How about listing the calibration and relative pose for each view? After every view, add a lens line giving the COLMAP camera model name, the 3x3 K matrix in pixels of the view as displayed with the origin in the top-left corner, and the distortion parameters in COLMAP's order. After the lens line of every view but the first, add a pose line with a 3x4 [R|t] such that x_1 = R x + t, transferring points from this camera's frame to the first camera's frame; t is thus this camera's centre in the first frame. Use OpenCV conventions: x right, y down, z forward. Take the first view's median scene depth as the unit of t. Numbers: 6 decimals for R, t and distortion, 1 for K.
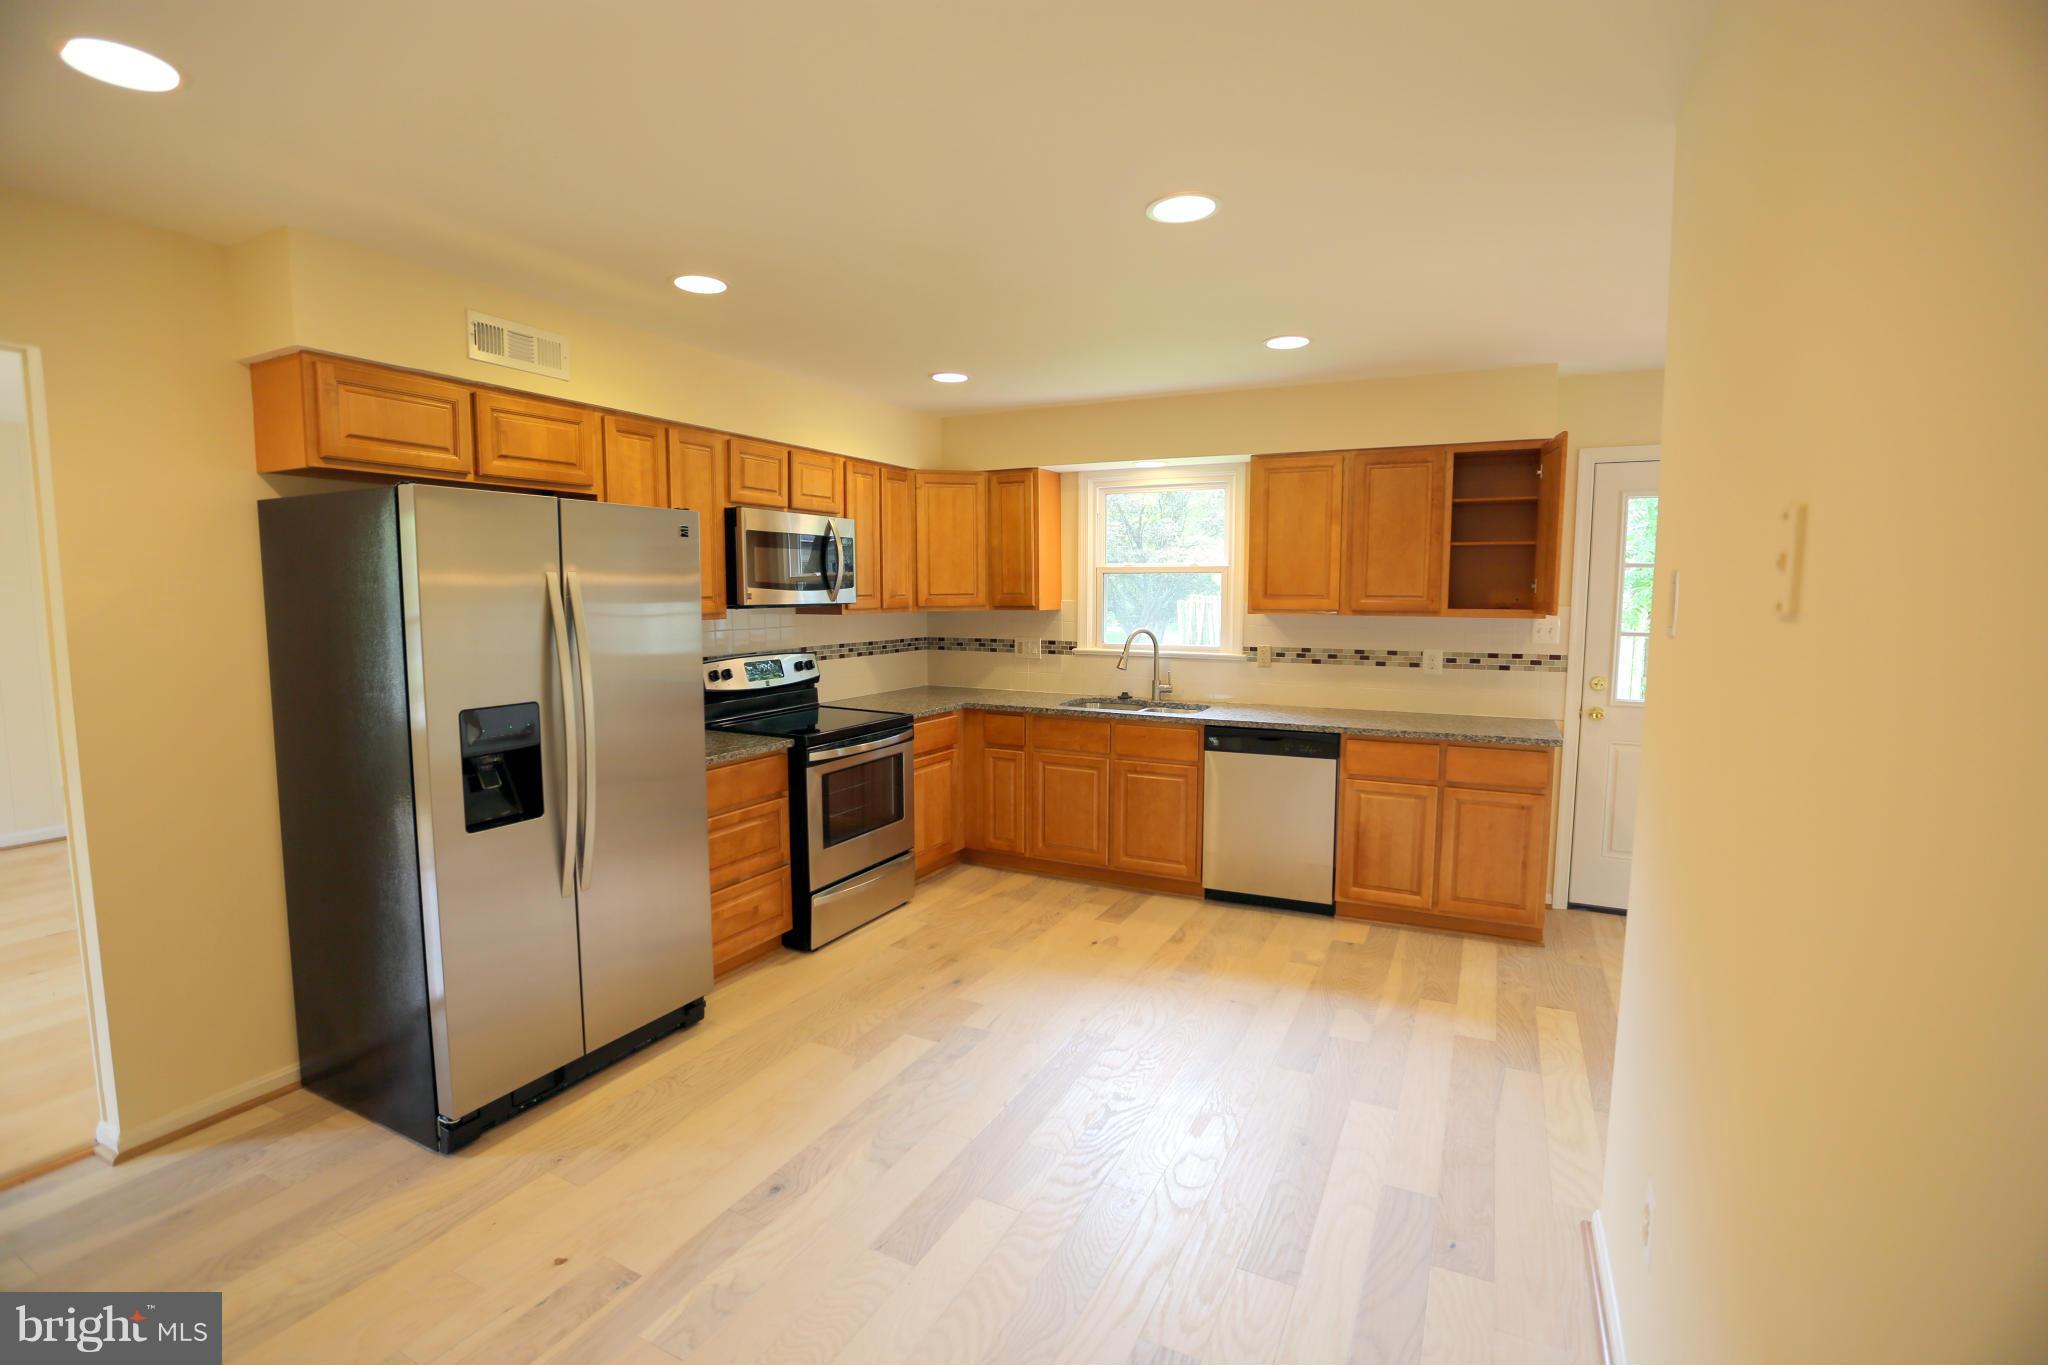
lens RADIAL K [[922.9, 0, 1017.3], [0, 922.9, 677.8], [0, 0, 1]] dist [-0.054196, 0.023103]
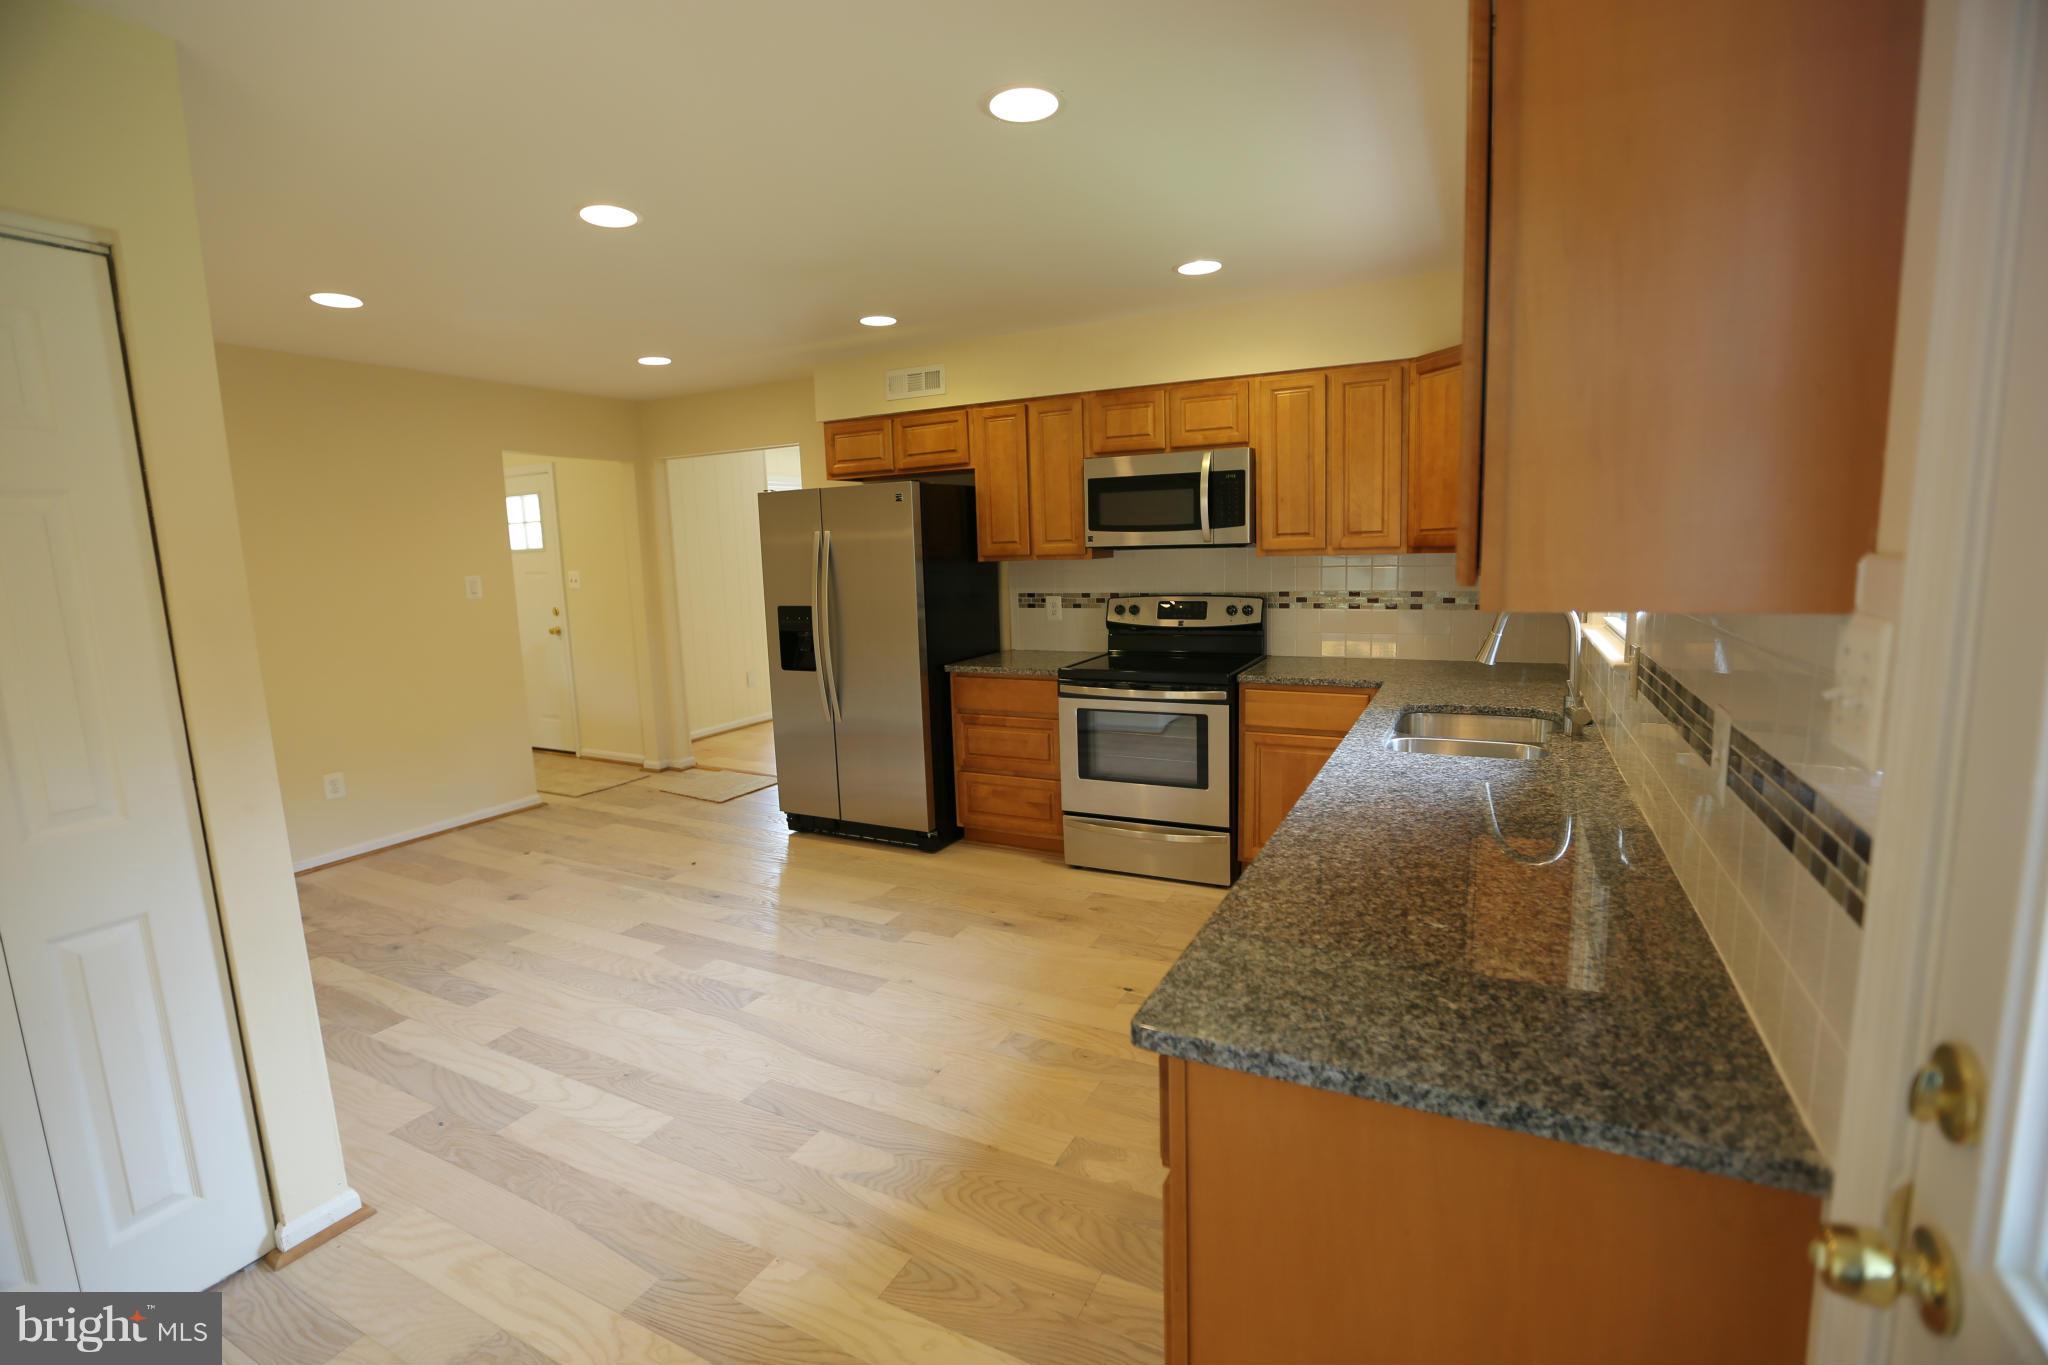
lens RADIAL K [[922.9, 0, 1017.3], [0, 922.9, 677.8], [0, 0, 1]] dist [-0.054196, 0.023103]
pose [[0.006785, 0.142251, -0.989807, 0.940152], [-0.063639, 0.987885, 0.141538, -0.085013], [0.997950, 0.062030, 0.015756, 1.023892]]
